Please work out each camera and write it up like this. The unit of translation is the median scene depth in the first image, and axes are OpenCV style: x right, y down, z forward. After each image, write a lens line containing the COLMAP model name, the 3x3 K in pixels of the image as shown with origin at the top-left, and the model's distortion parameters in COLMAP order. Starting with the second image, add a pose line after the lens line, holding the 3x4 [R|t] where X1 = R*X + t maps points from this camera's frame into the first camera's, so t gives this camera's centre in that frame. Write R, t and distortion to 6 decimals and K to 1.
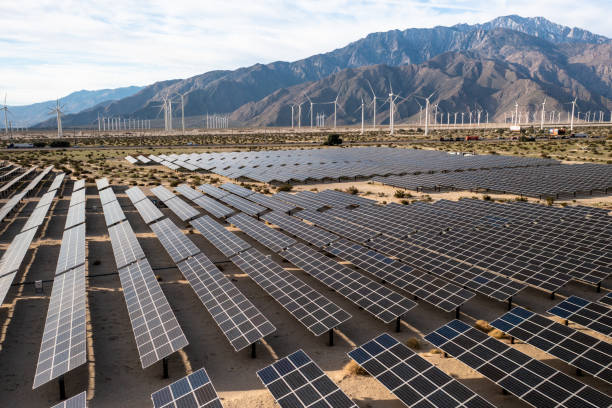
lens RADIAL K [[488.1, 0, 303.2], [0, 488.1, 204.2], [0, 0, 1]] dist [-0.007524, 0.007213]
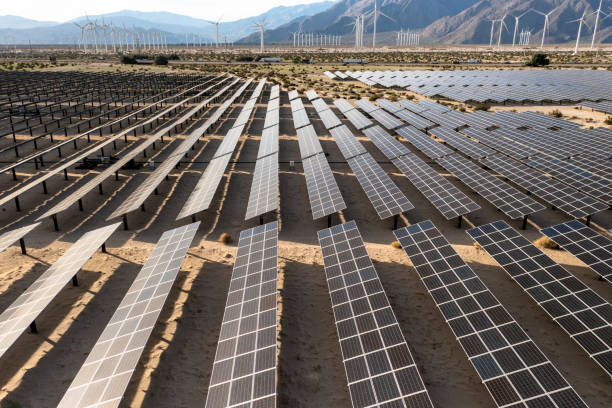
lens RADIAL K [[488.1, 0, 304.2], [0, 488.1, 203.5], [0, 0, 1]] dist [-0.007524, 0.007213]
pose [[0.932172, 0.121502, -0.341018, 0.038719], [-0.065947, 0.983226, 0.170051, 0.016362], [0.355959, -0.136028, 0.924548, -0.099686]]
